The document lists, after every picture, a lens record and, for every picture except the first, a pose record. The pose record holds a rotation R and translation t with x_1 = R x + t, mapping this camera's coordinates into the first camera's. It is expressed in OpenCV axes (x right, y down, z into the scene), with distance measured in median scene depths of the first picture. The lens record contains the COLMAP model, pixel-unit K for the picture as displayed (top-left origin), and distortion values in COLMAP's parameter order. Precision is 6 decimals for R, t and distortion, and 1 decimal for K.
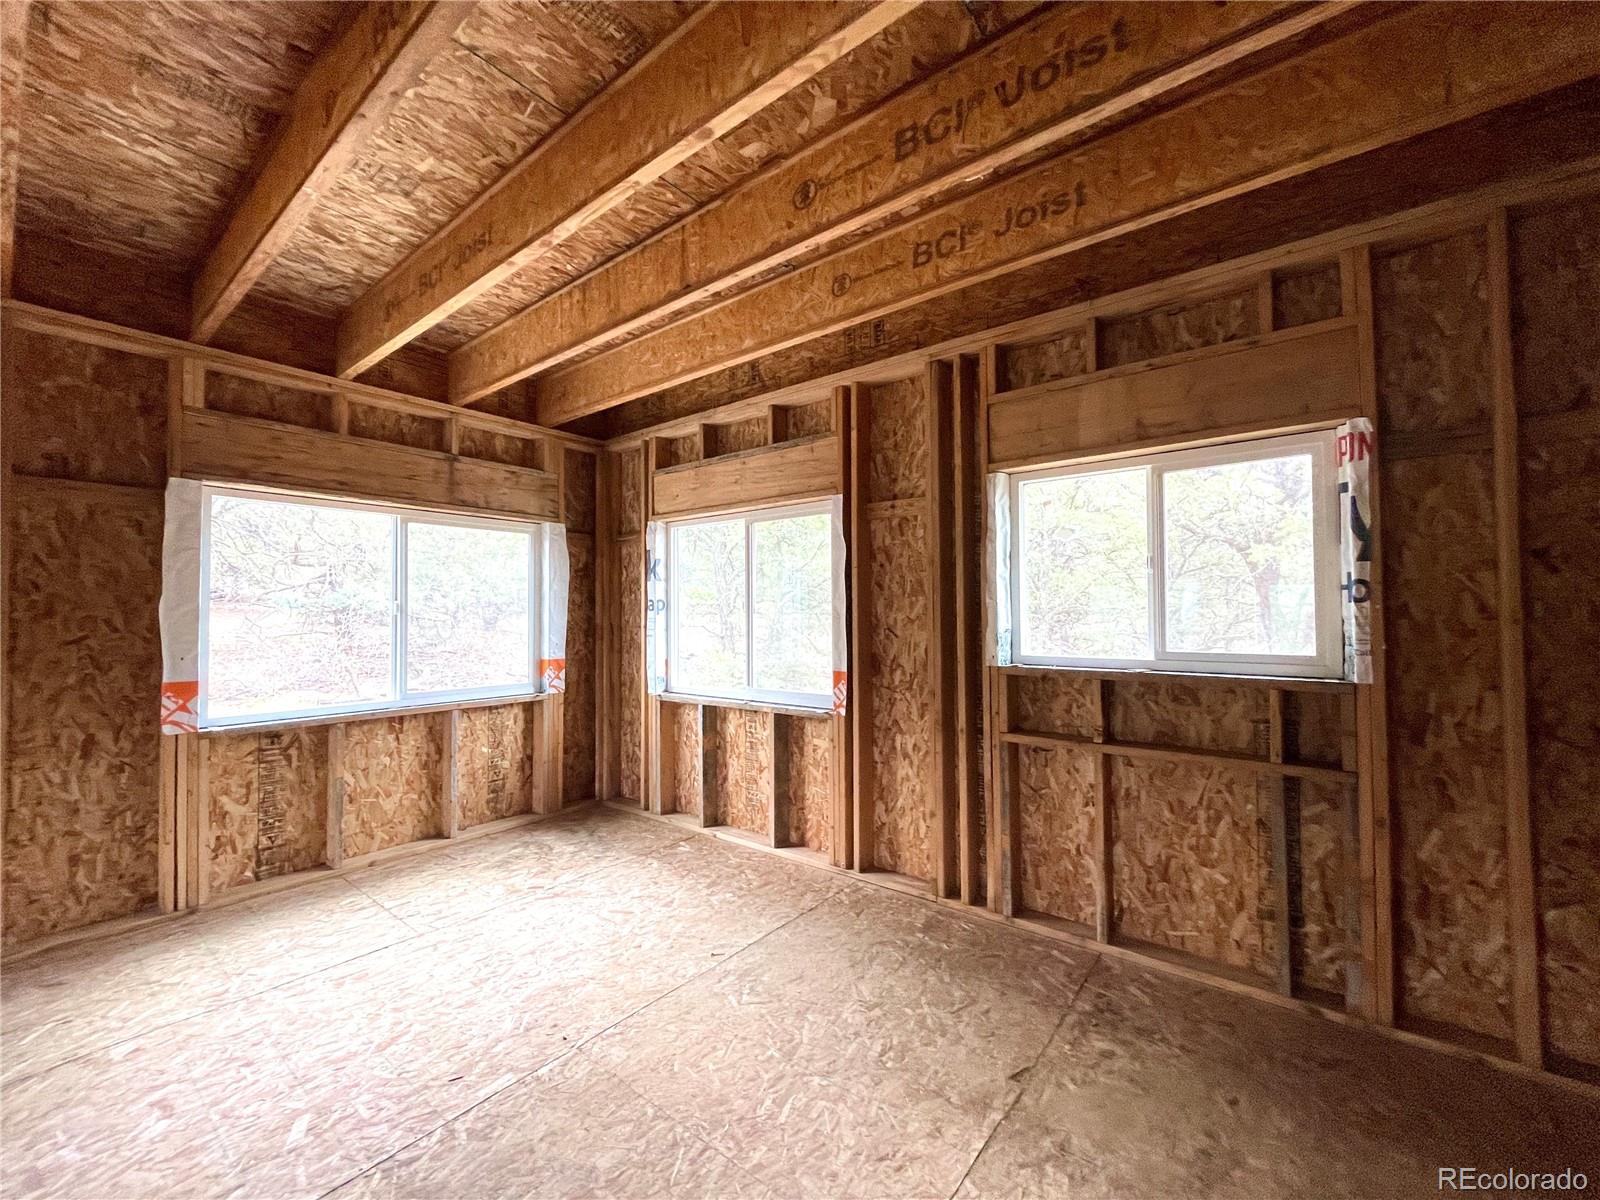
lens RADIAL K [[645.3, 0, 800.0], [0, 645.3, 600.0], [0, 0, 1]] dist [-0.001924, -0.000315]
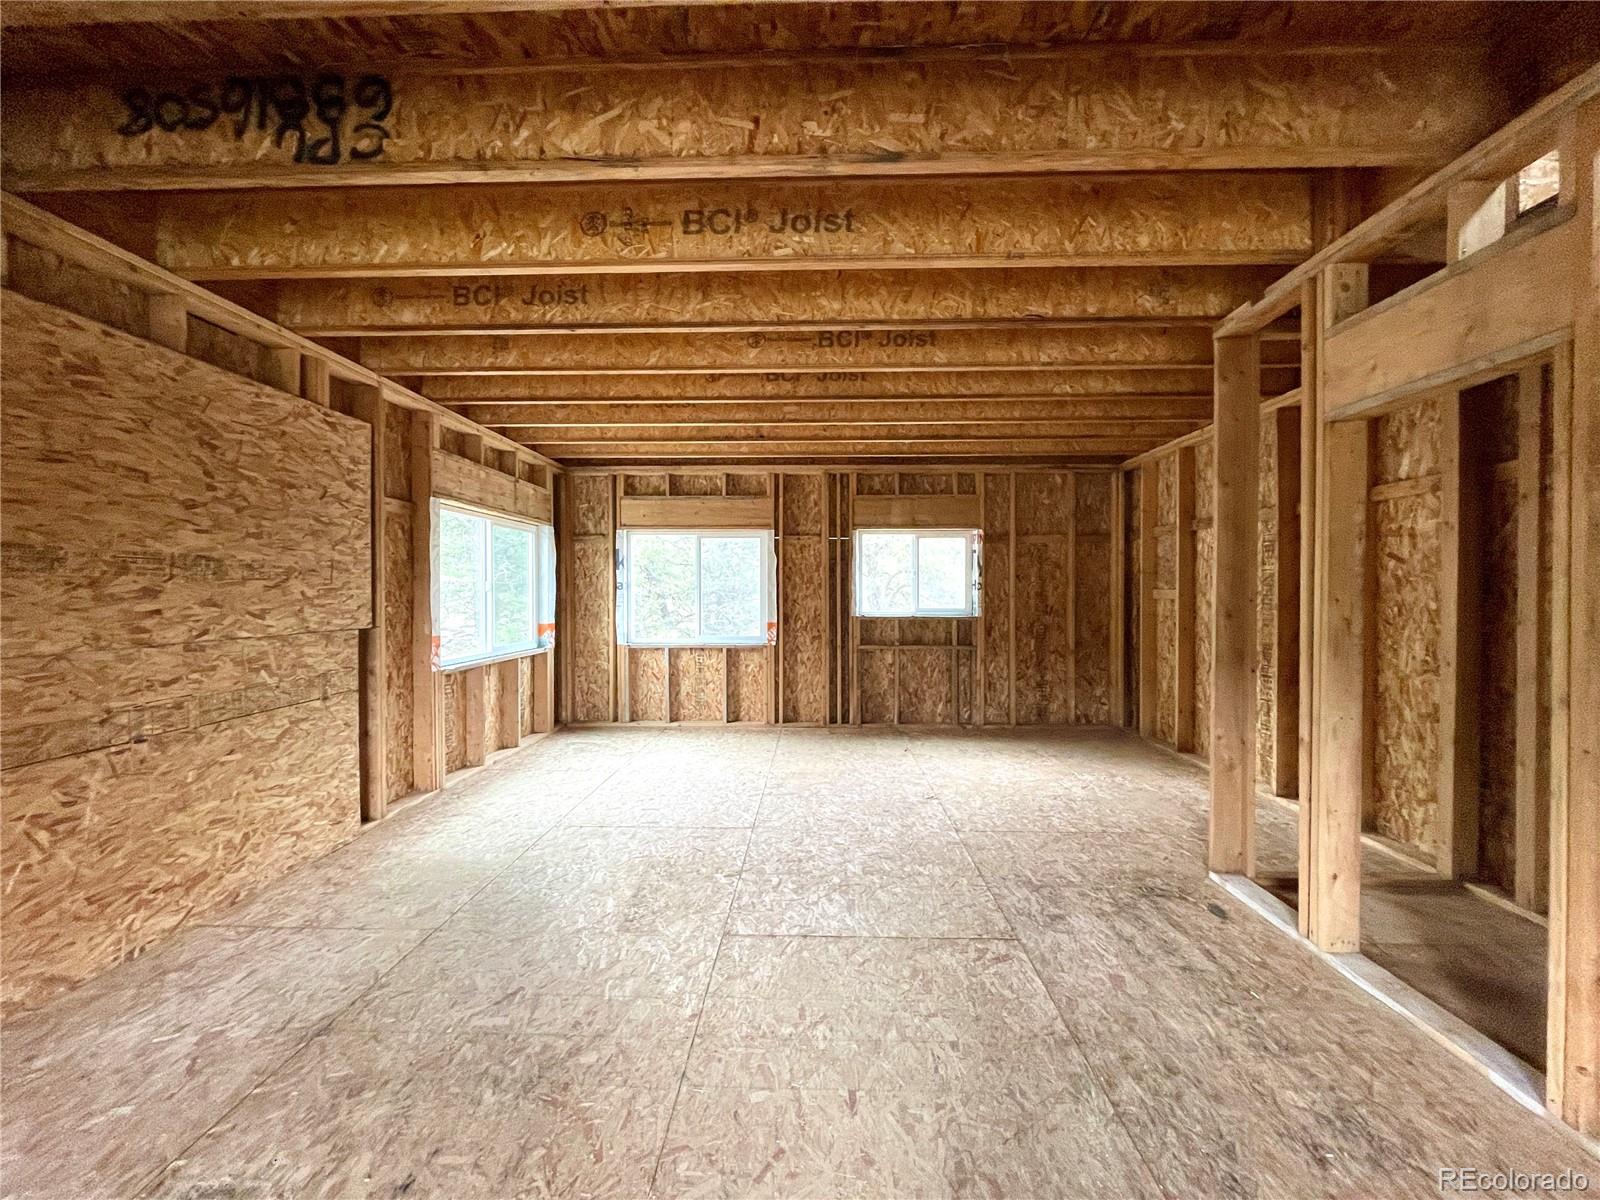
lens RADIAL K [[645.3, 0, 800.0], [0, 645.3, 600.0], [0, 0, 1]] dist [-0.001924, -0.000315]
pose [[0.802717, -0.000809, 0.596360, -1.042446], [-0.018889, 0.999463, 0.026781, -0.009958], [-0.596061, -0.032763, 0.802270, -0.604826]]
